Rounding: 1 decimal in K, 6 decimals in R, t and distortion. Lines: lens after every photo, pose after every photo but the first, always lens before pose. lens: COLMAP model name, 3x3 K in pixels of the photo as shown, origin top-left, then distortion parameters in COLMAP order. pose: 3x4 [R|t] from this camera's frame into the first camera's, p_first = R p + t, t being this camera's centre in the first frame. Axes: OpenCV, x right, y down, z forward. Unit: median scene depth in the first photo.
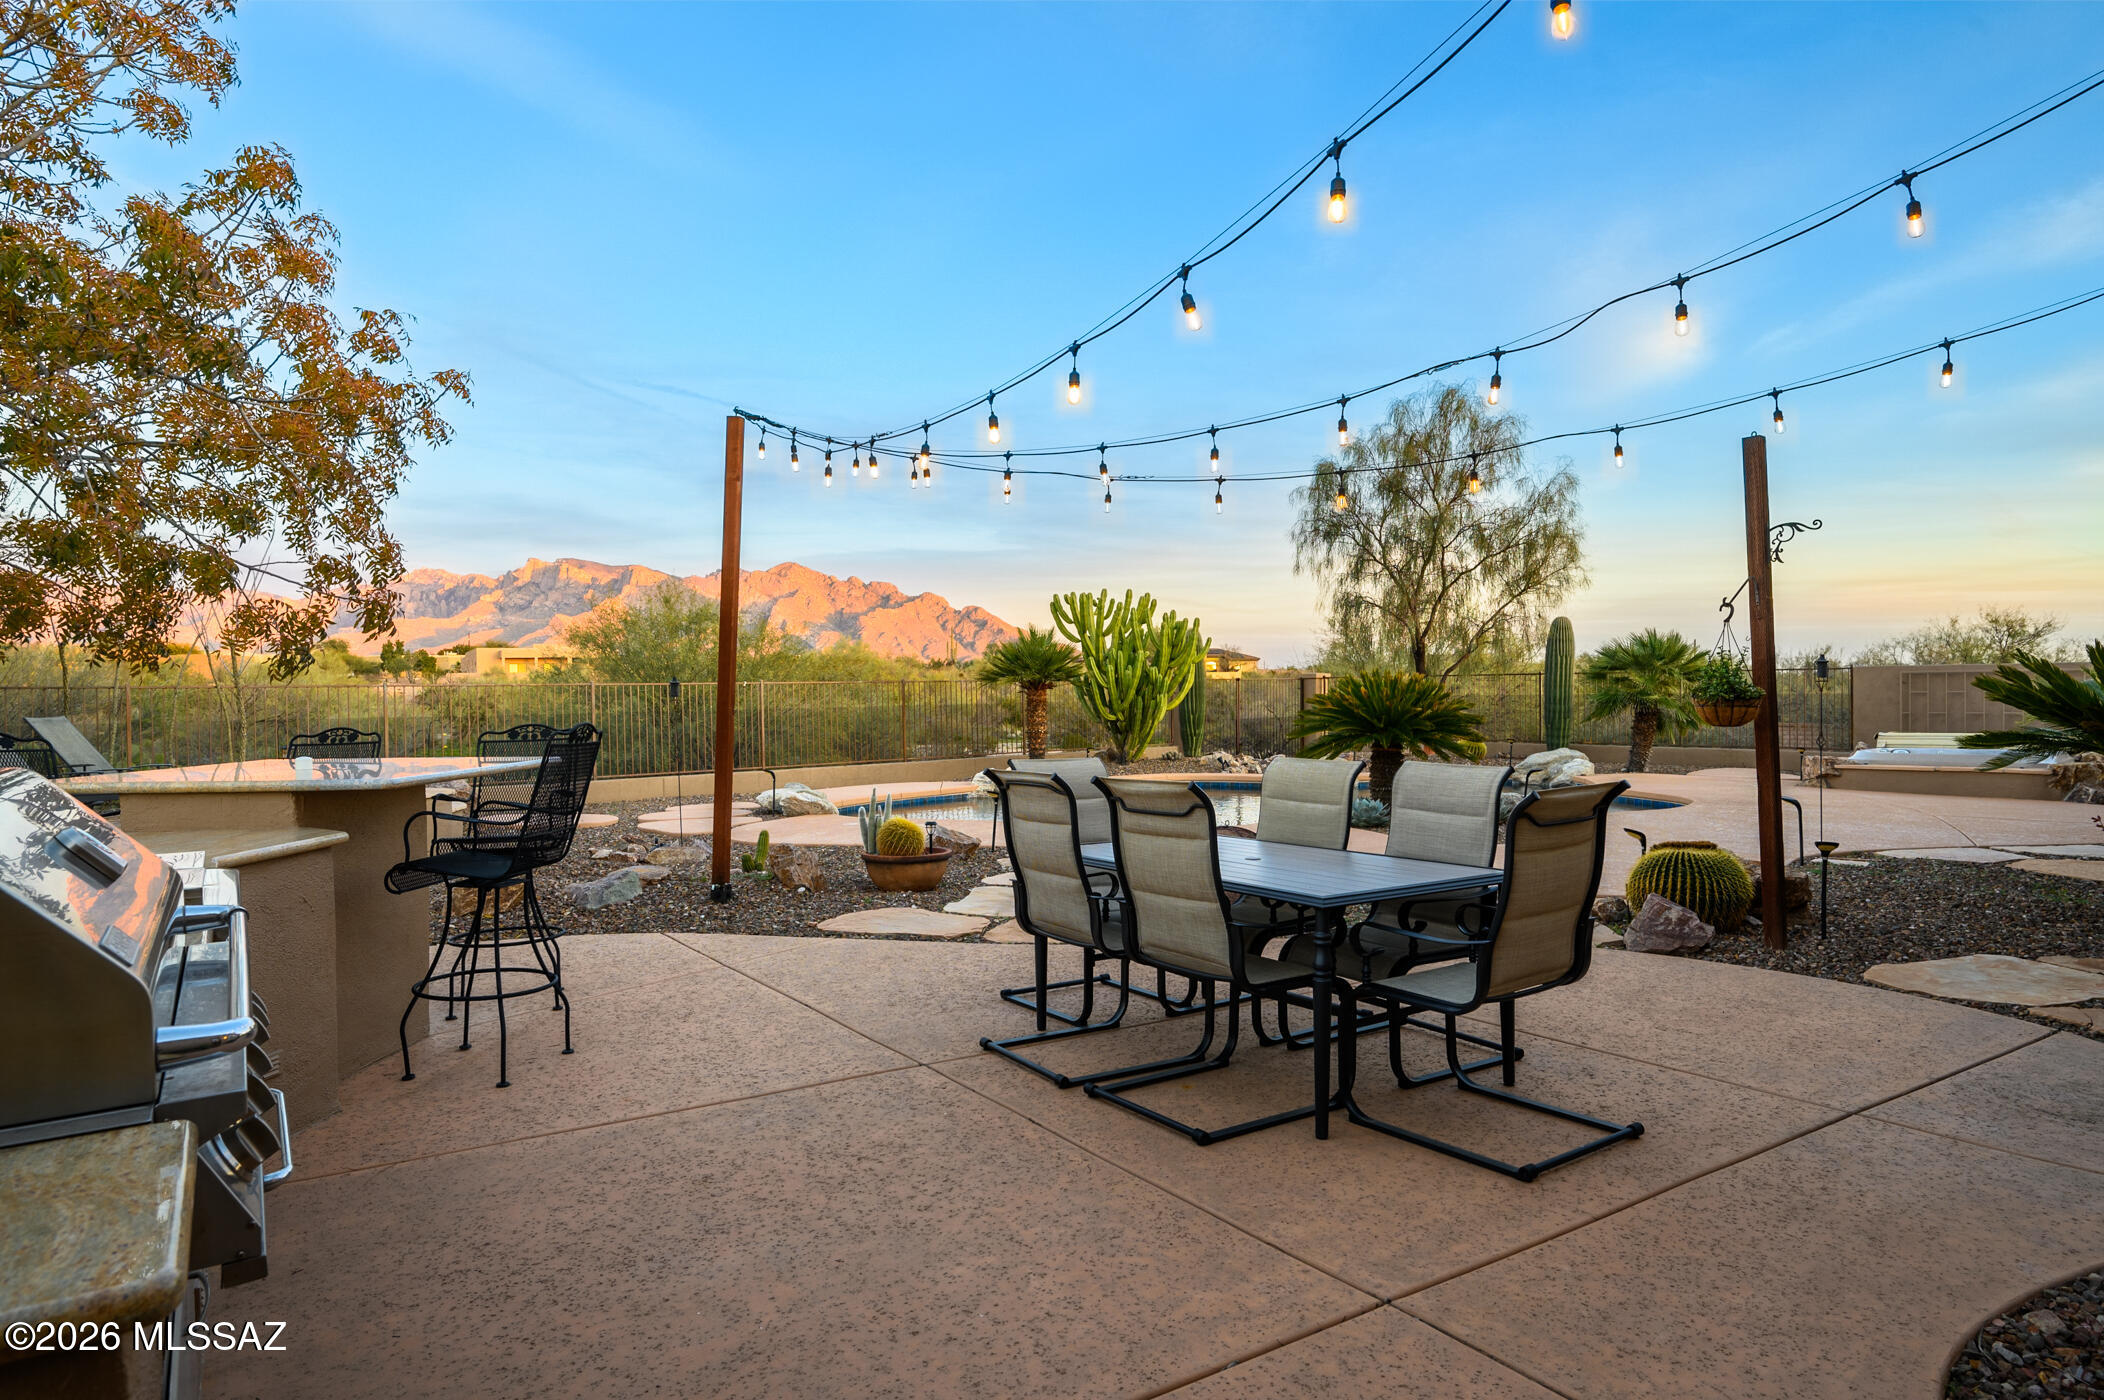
lens RADIAL K [[1209.7, 0, 1051.9], [0, 1209.7, 697.5], [0, 0, 1]] dist [0.004586, 0.000654]
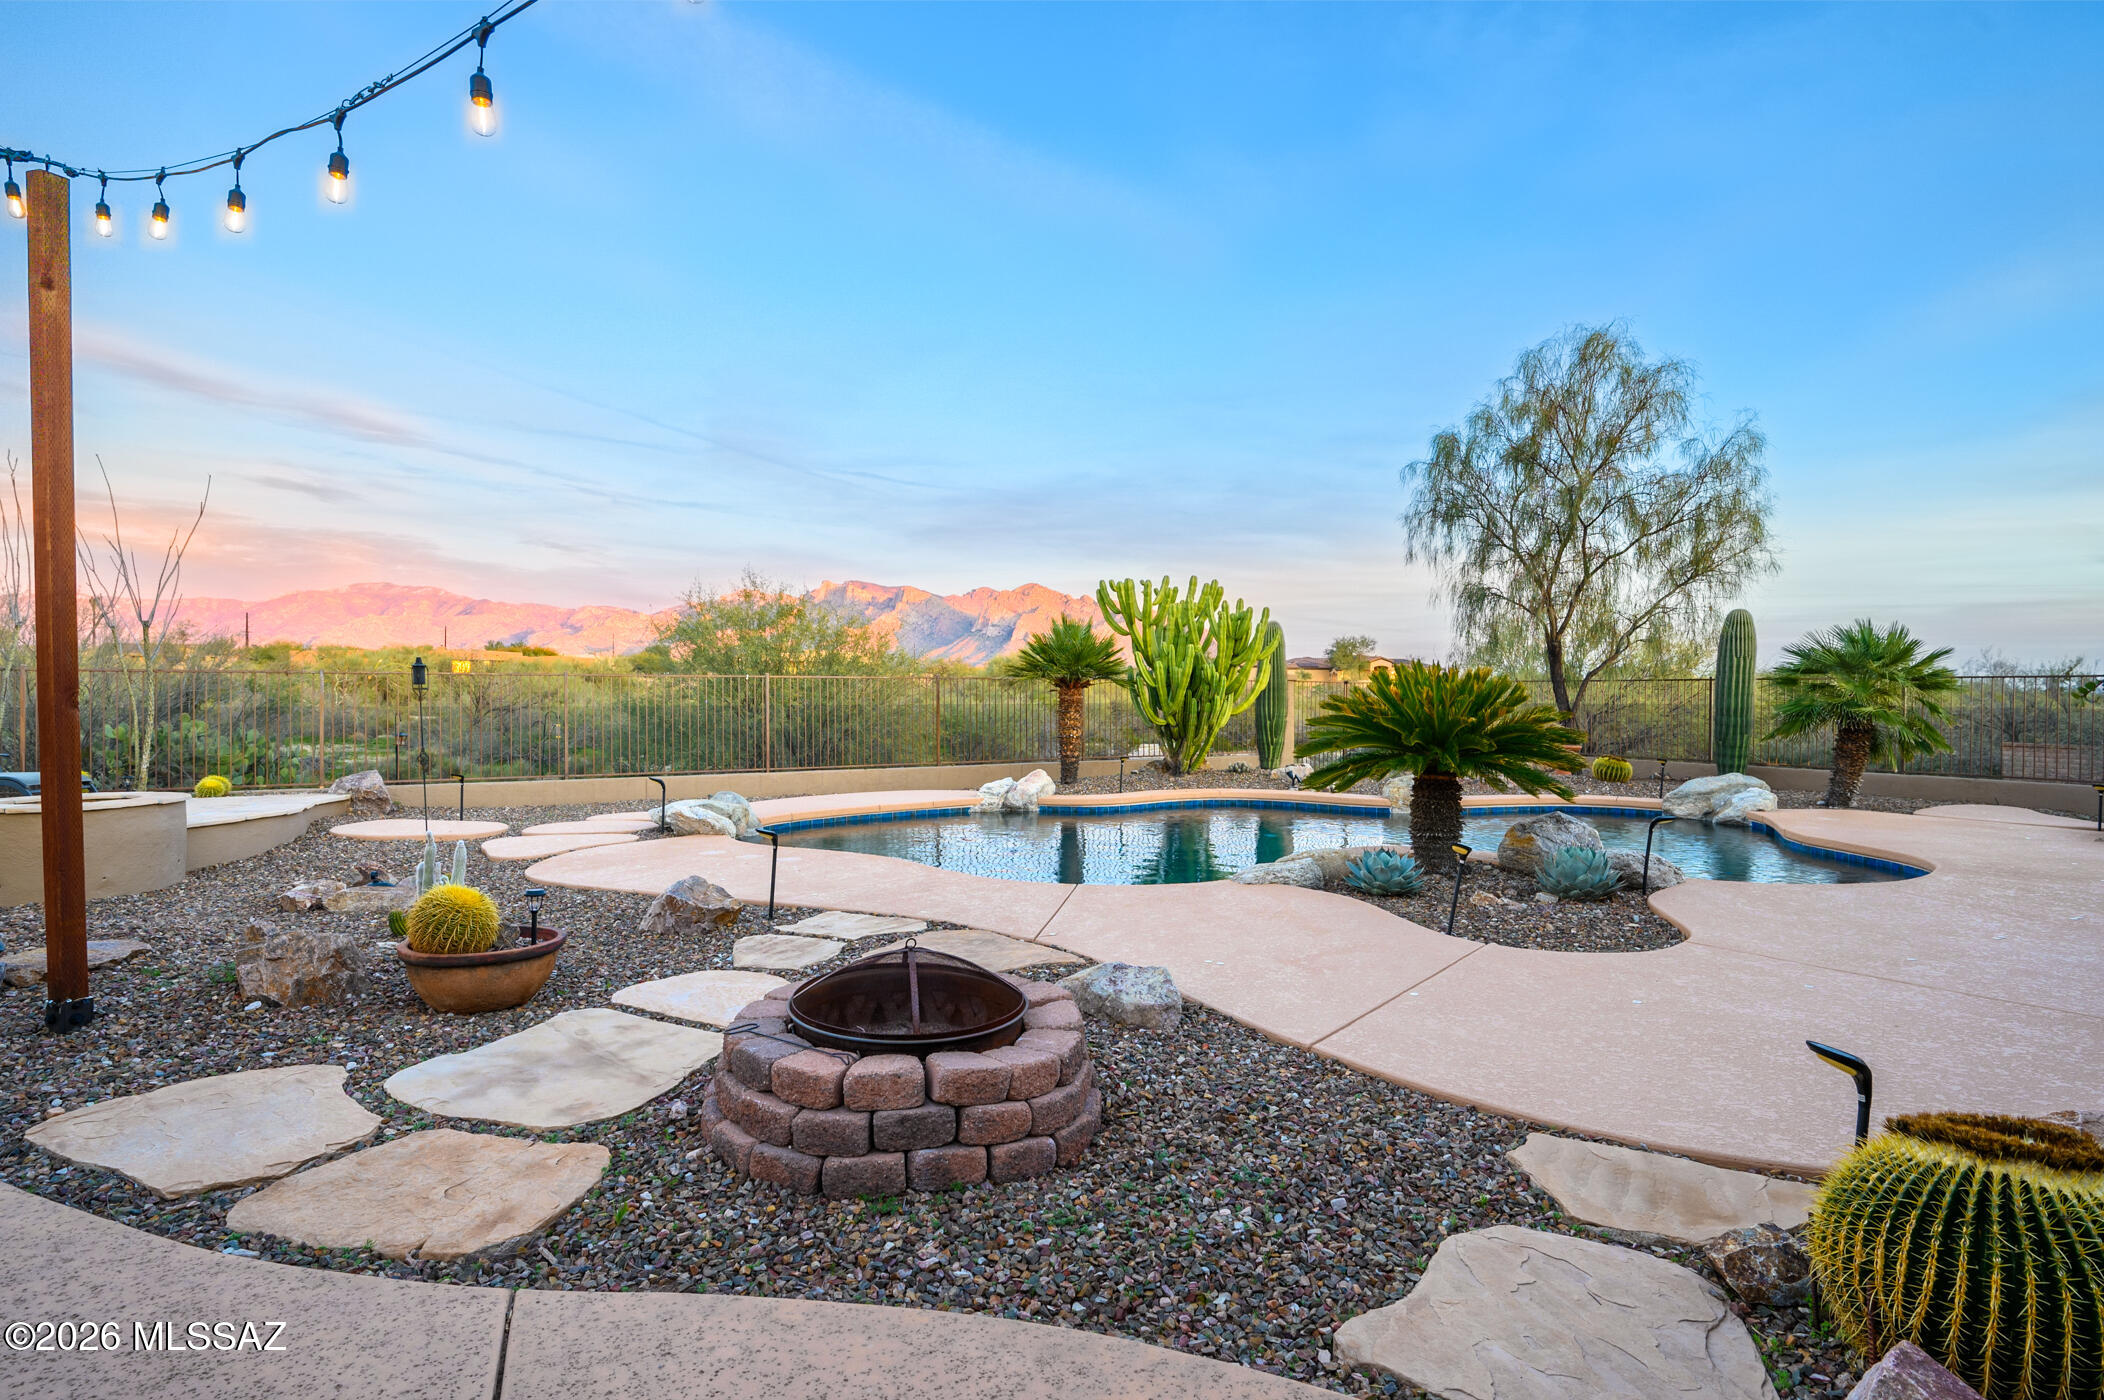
lens RADIAL K [[1051.0, 0, 1062.0], [0, 1051.0, 700.4], [0, 0, 1]] dist [0.002030, -0.000247]
pose [[0.982522, 0.016431, -0.185418, 0.121208], [-0.016477, 0.999863, 0.001290, 0.001453], [0.185414, 0.001787, 0.982659, 0.253576]]
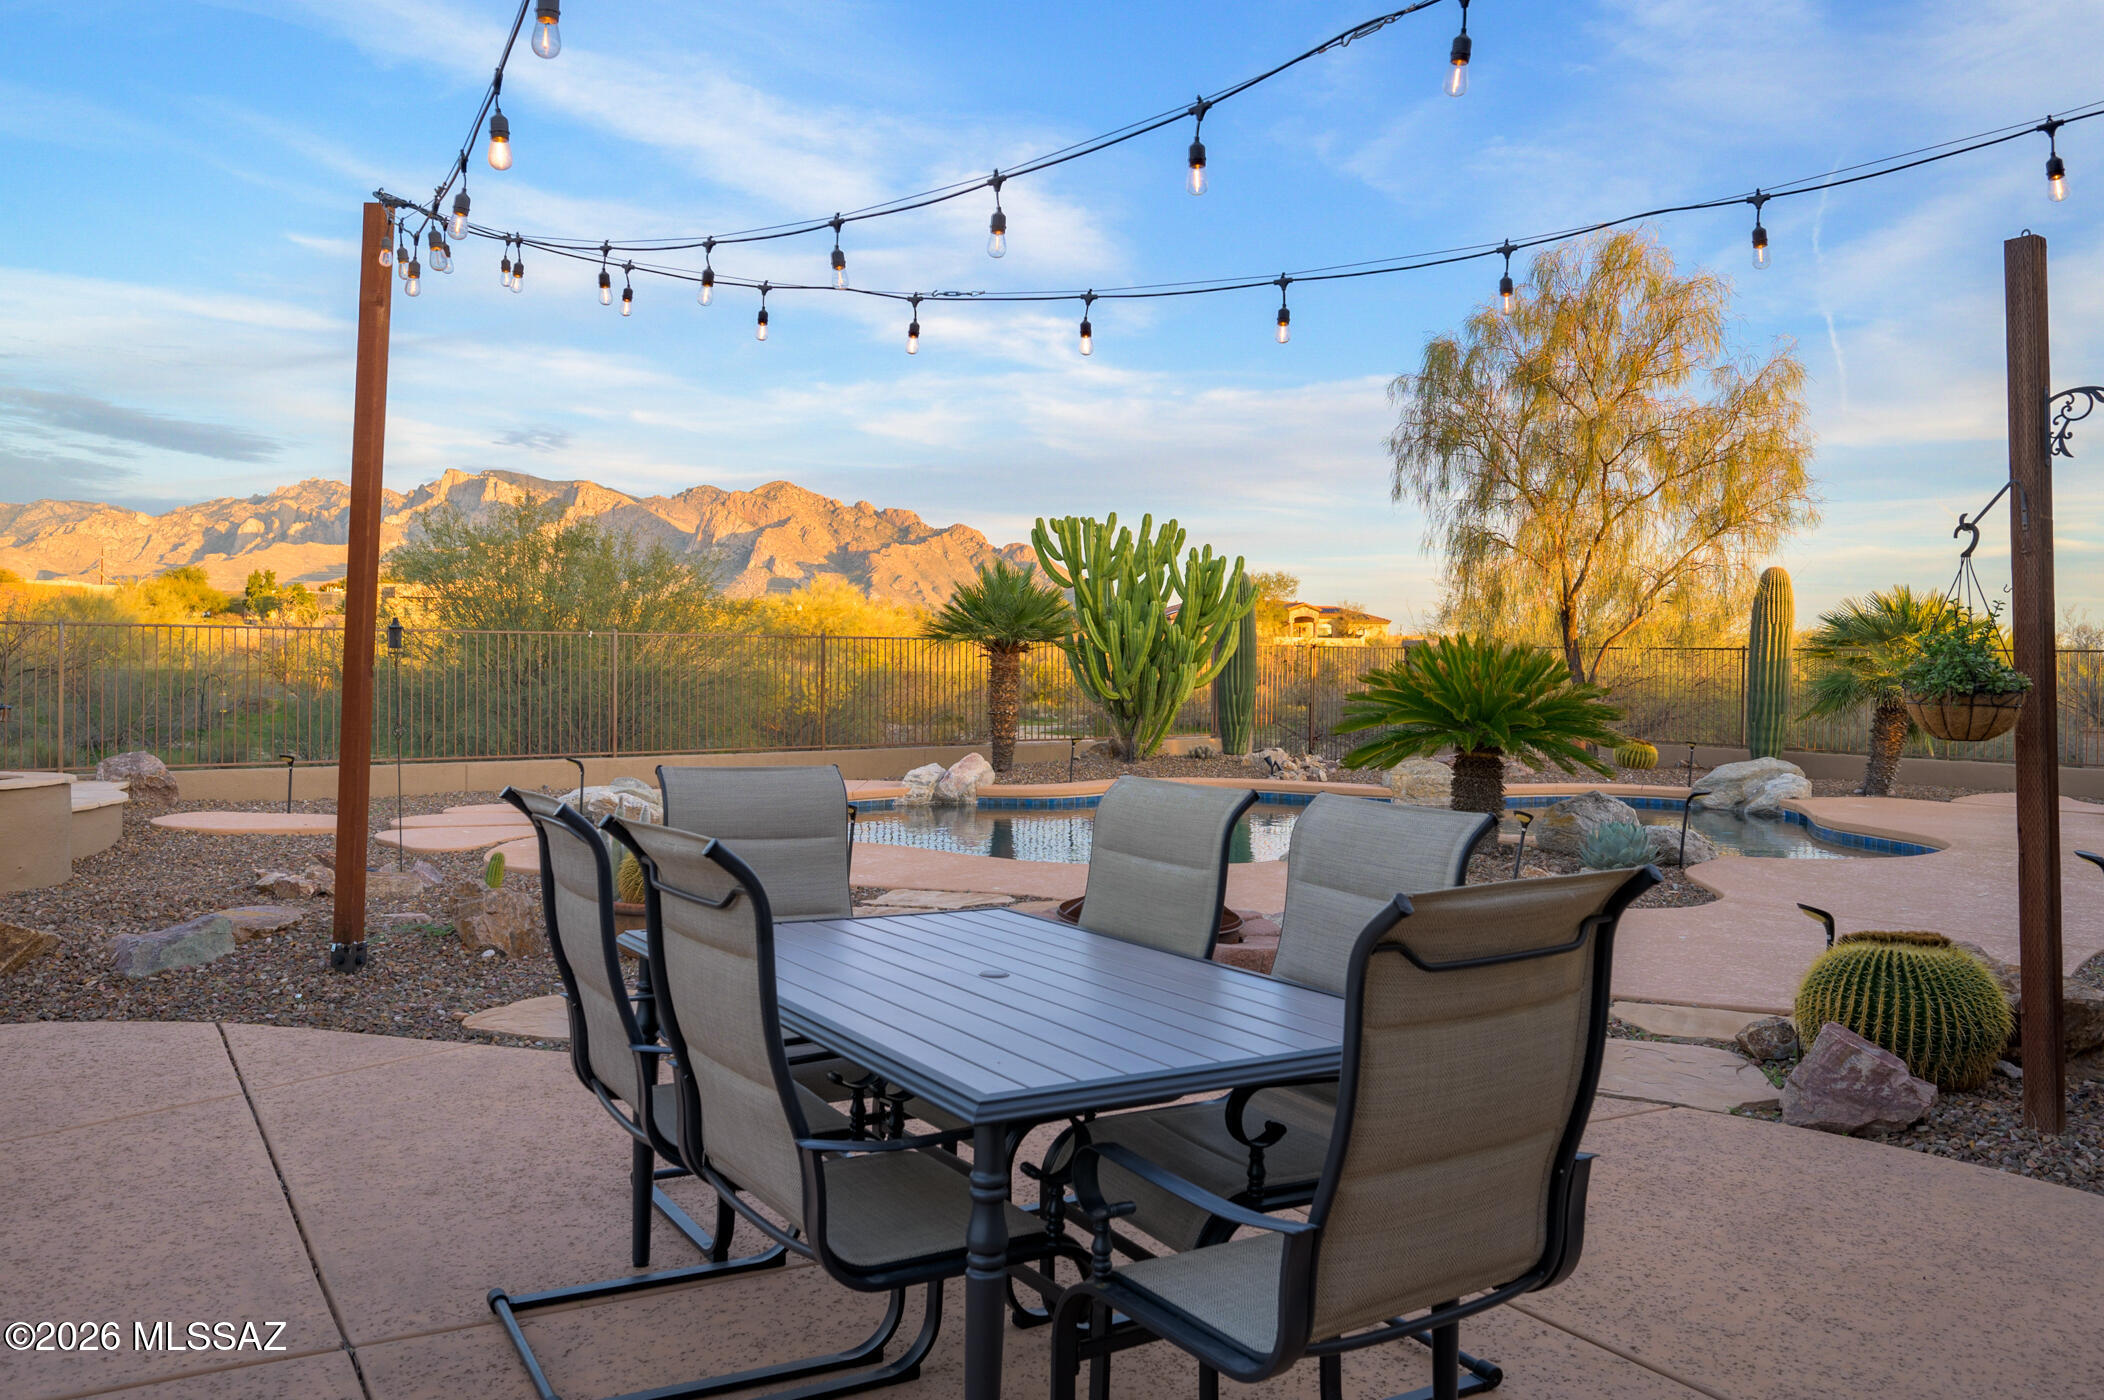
lens RADIAL K [[1592.3, 0, 1046.3], [0, 1592.3, 656.3], [0, 0, 1]] dist [0.003854, -0.001232]
pose [[0.998593, 0.025196, -0.046656, 0.054160], [-0.025468, 0.999662, -0.005244, -0.000250], [0.046508, 0.006425, 0.998897, 0.077829]]
